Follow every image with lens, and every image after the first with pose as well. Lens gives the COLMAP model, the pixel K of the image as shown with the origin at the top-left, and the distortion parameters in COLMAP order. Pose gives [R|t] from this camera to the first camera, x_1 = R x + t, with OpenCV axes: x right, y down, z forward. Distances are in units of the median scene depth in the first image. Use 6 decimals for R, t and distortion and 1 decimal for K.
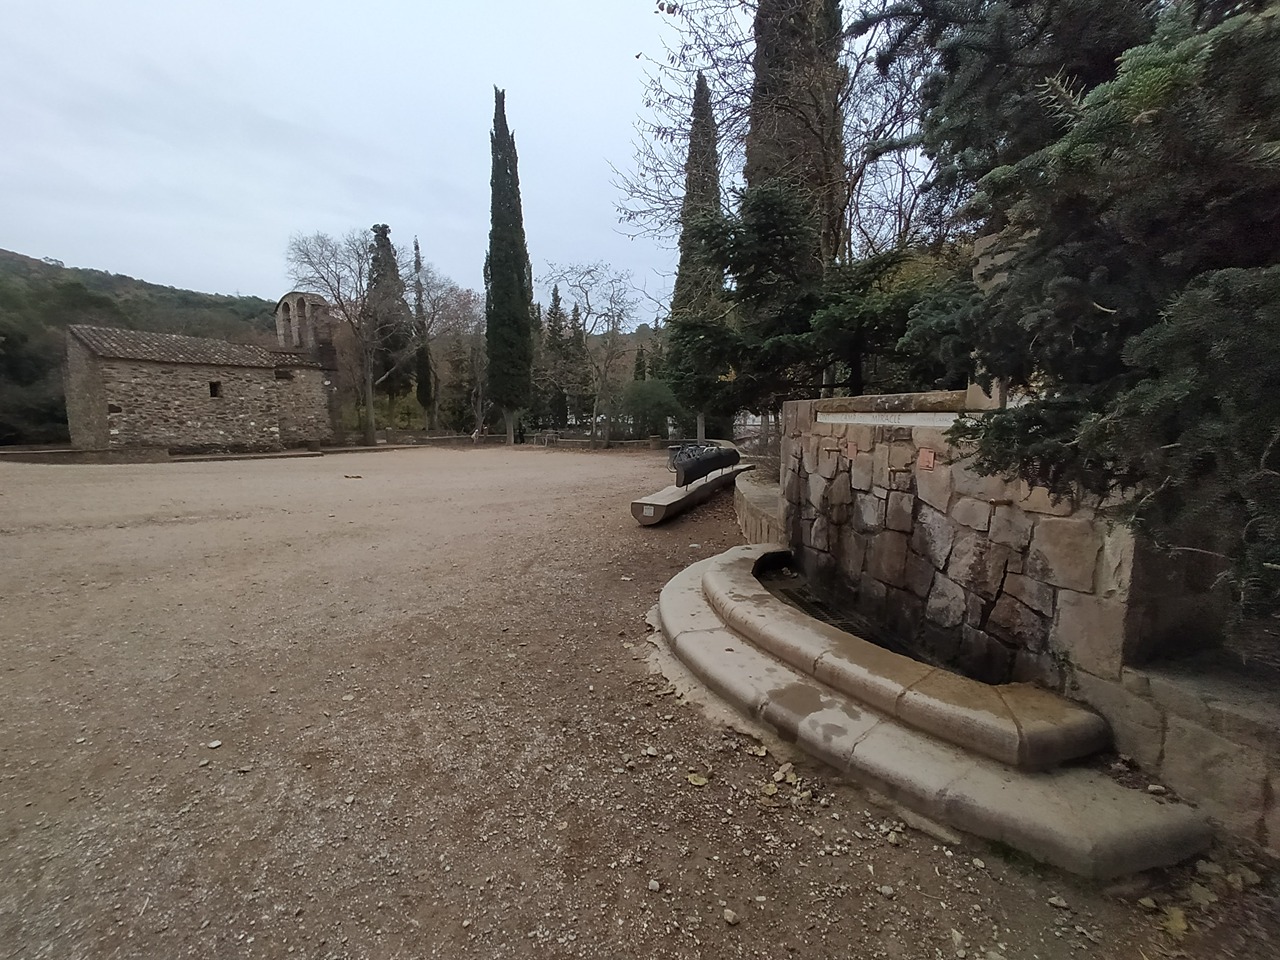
lens RADIAL K [[566.1, 0, 640.0], [0, 566.1, 480.0], [0, 0, 1]] dist [-0.047357, 0.000140]
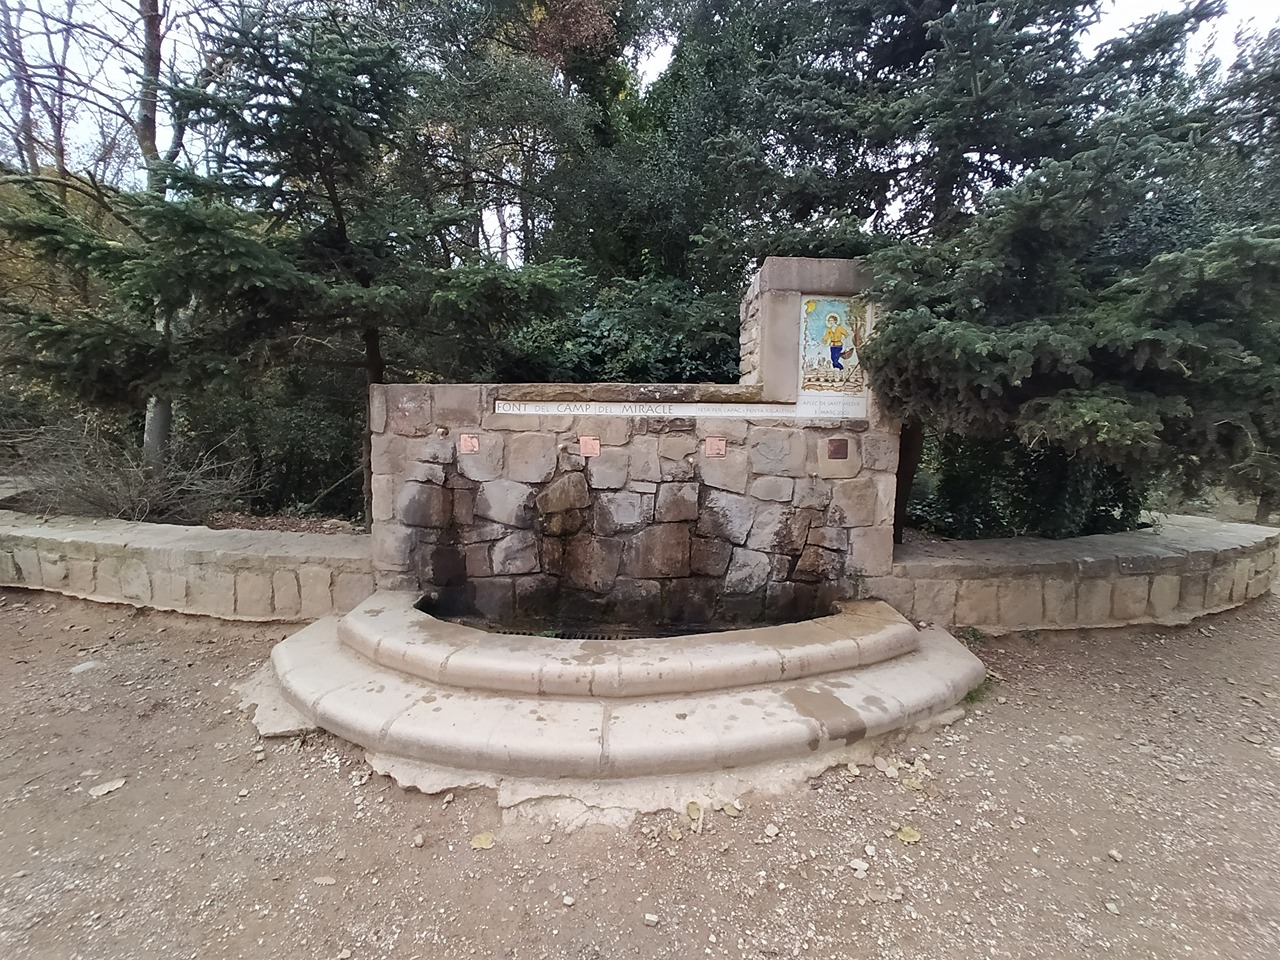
lens RADIAL K [[566.1, 0, 640.0], [0, 566.1, 480.0], [0, 0, 1]] dist [-0.047357, 0.000140]
pose [[0.211152, -0.111001, 0.971130, -0.571157], [0.104255, 0.990421, 0.090538, -0.087917], [-0.971877, 0.082128, 0.220702, 0.908298]]
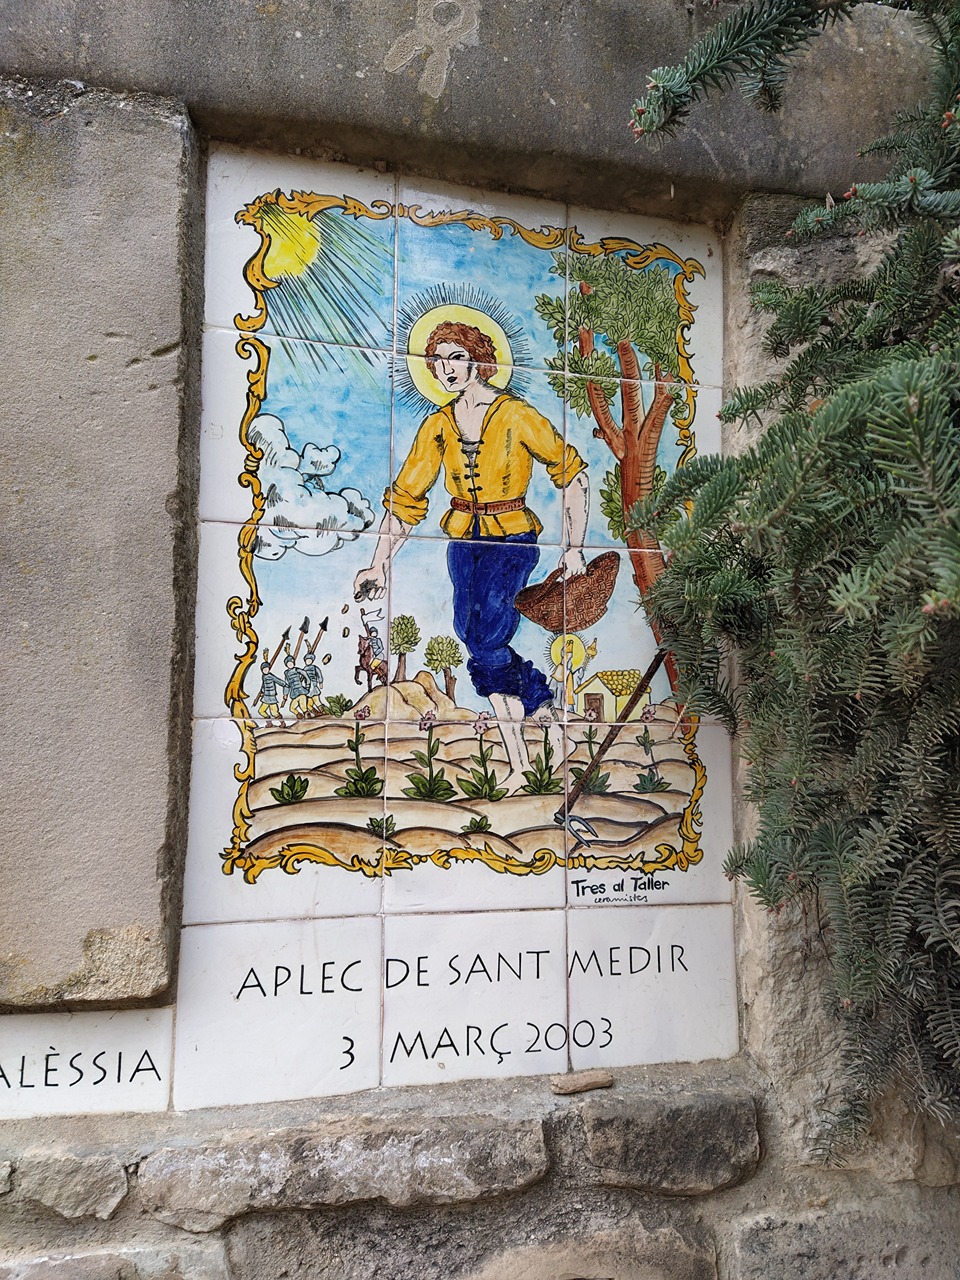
lens RADIAL K [[1024.9, 0, 480.0], [0, 1024.9, 640.0], [0, 0, 1]] dist [0.035822, -0.005255]
pose [[0.030396, 0.104143, 0.994098, 0.318891], [0.115861, 0.987486, -0.106992, -0.150515], [-0.992800, 0.118430, 0.017950, 0.760540]]
